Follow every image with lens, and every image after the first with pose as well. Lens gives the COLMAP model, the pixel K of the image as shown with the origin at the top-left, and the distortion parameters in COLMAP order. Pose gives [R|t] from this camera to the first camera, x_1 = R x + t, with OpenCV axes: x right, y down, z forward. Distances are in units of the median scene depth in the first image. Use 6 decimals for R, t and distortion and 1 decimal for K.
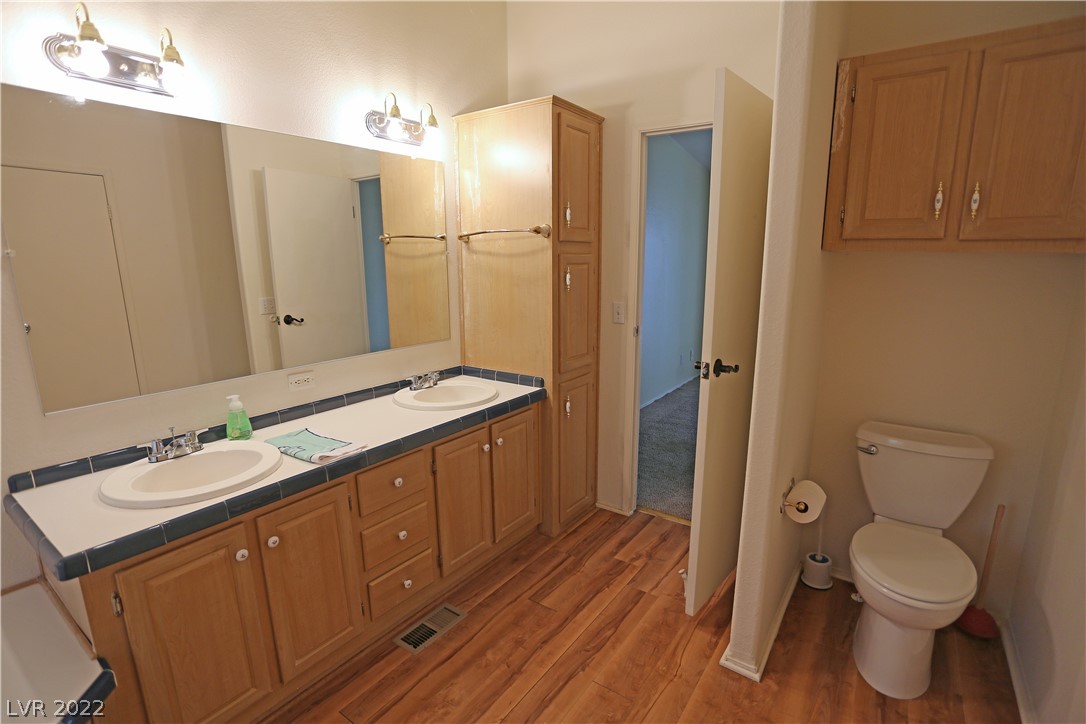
lens RADIAL K [[523.6, 0, 544.7], [0, 523.6, 366.5], [0, 0, 1]] dist [-0.039033, 0.000837]
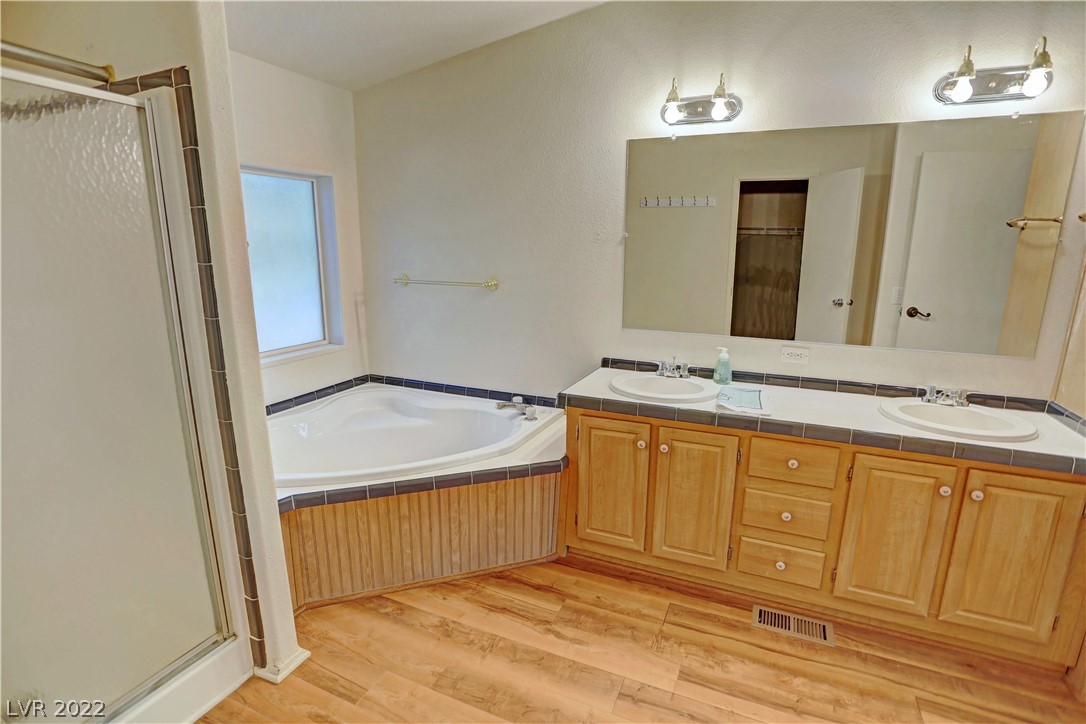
lens RADIAL K [[523.6, 0, 544.7], [0, 523.6, 366.5], [0, 0, 1]] dist [-0.039033, 0.000837]
pose [[0.191848, 0.220816, -0.956261, 0.546976], [-0.210532, 0.960937, 0.179658, -0.038187], [0.958578, 0.166856, 0.230842, 0.277042]]
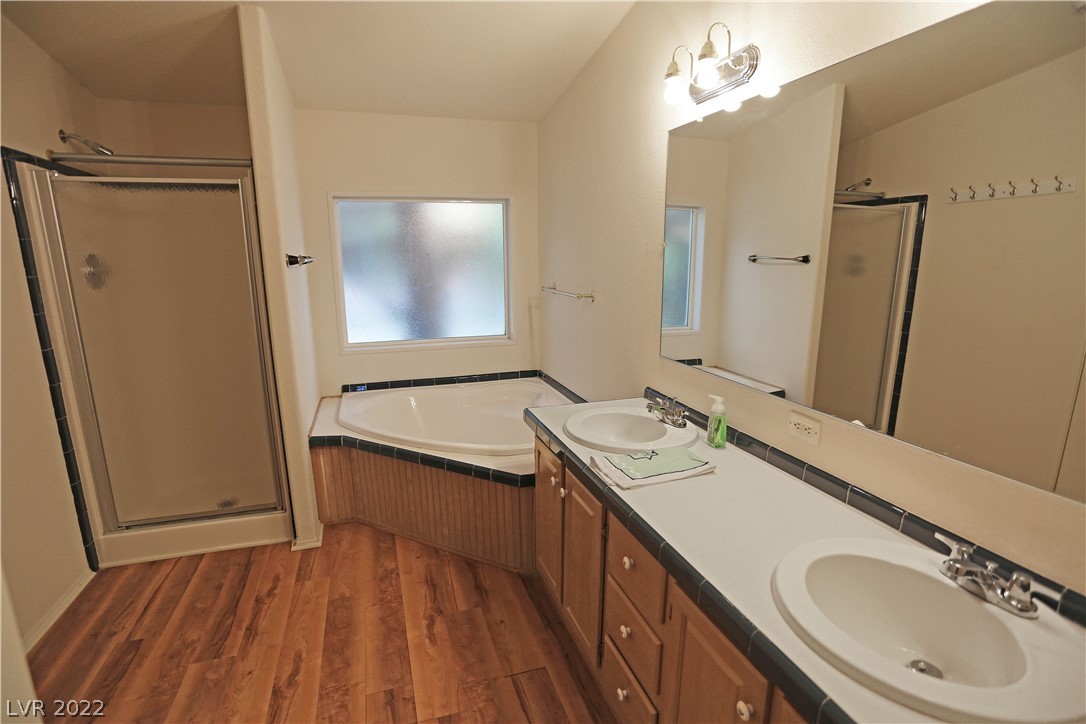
lens RADIAL K [[523.6, 0, 544.7], [0, 523.6, 366.5], [0, 0, 1]] dist [-0.039033, 0.000837]
pose [[-0.596936, 0.178665, -0.782142, 0.306407], [-0.155455, 0.930655, 0.331234, -0.254170], [0.787084, 0.319313, -0.527767, 1.207801]]
